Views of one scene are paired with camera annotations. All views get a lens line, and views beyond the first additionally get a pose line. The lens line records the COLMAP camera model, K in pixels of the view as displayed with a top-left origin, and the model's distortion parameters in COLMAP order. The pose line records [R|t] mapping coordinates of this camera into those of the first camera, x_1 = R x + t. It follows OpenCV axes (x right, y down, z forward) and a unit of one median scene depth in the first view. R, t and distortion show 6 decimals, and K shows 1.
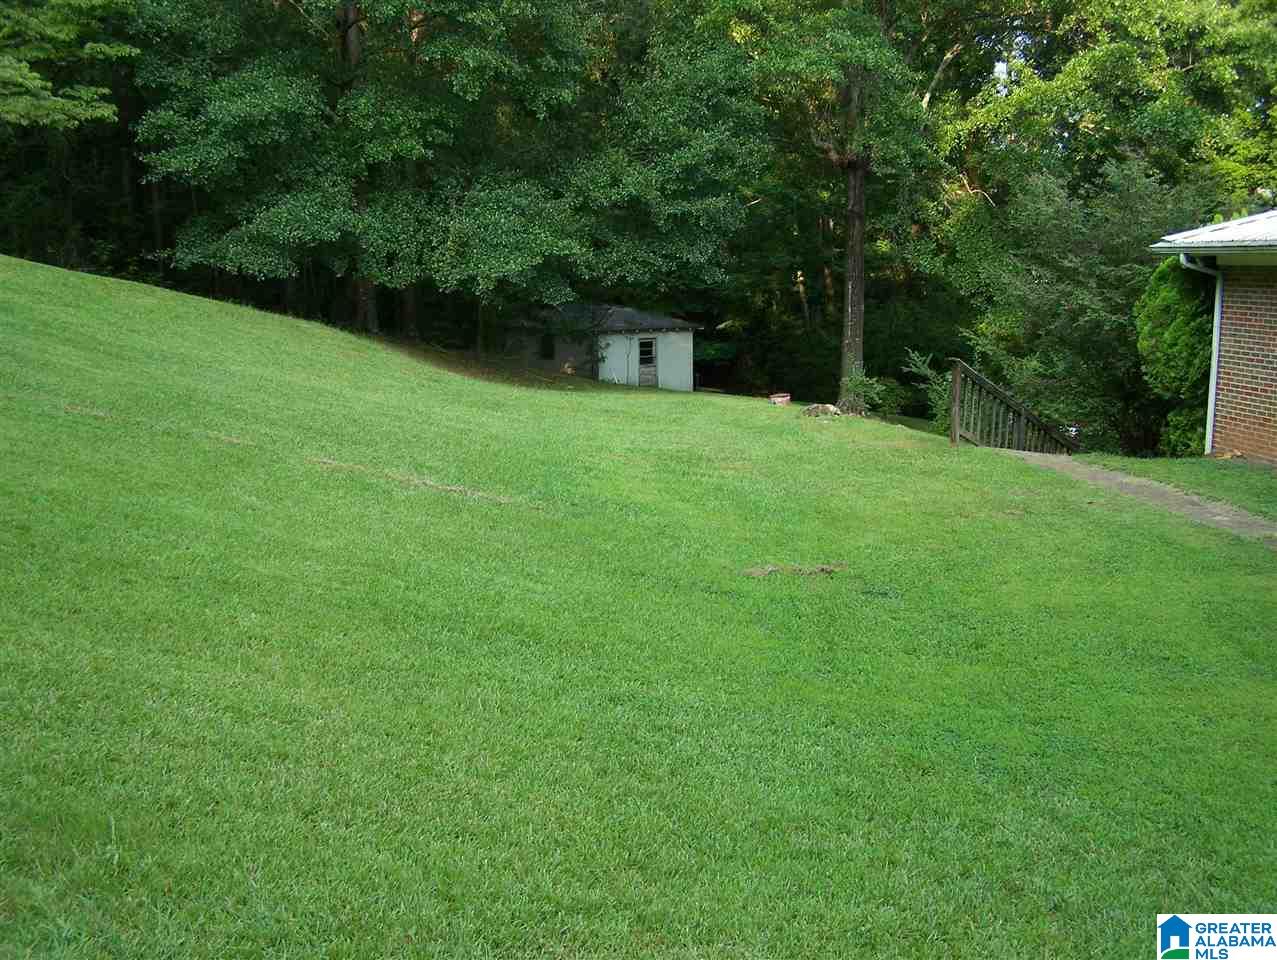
lens RADIAL K [[1434.5, 0, 626.2], [0, 1434.5, 534.8], [0, 0, 1]] dist [-0.199252, 0.372345]
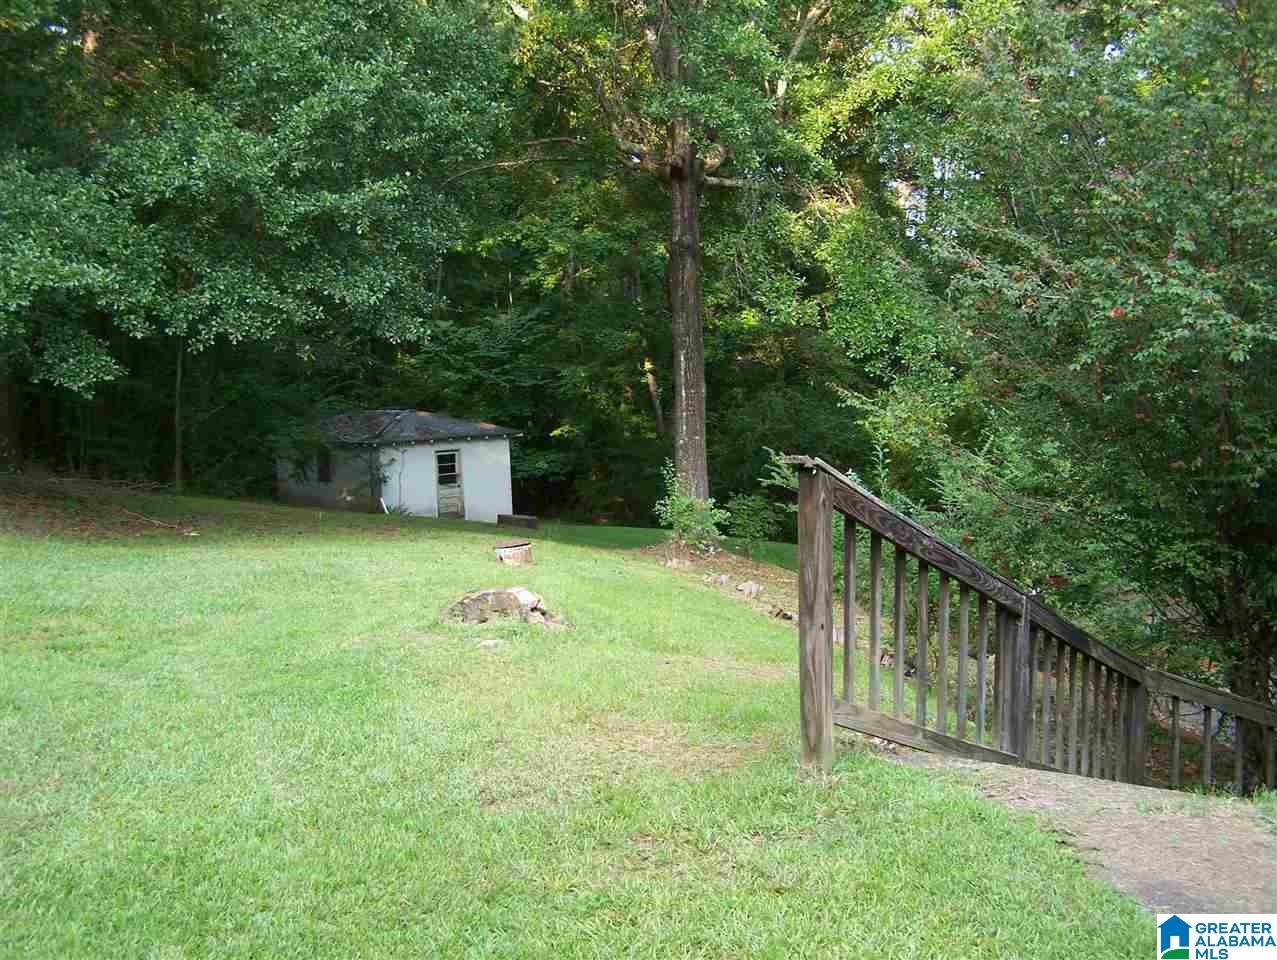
lens RADIAL K [[1434.5, 0, 626.2], [0, 1434.5, 534.8], [0, 0, 1]] dist [-0.199252, 0.372345]
pose [[0.997282, -0.036002, 0.064291, 0.159482], [0.040980, 0.996121, -0.077873, -0.079498], [-0.061238, 0.080296, 0.994888, 0.647489]]
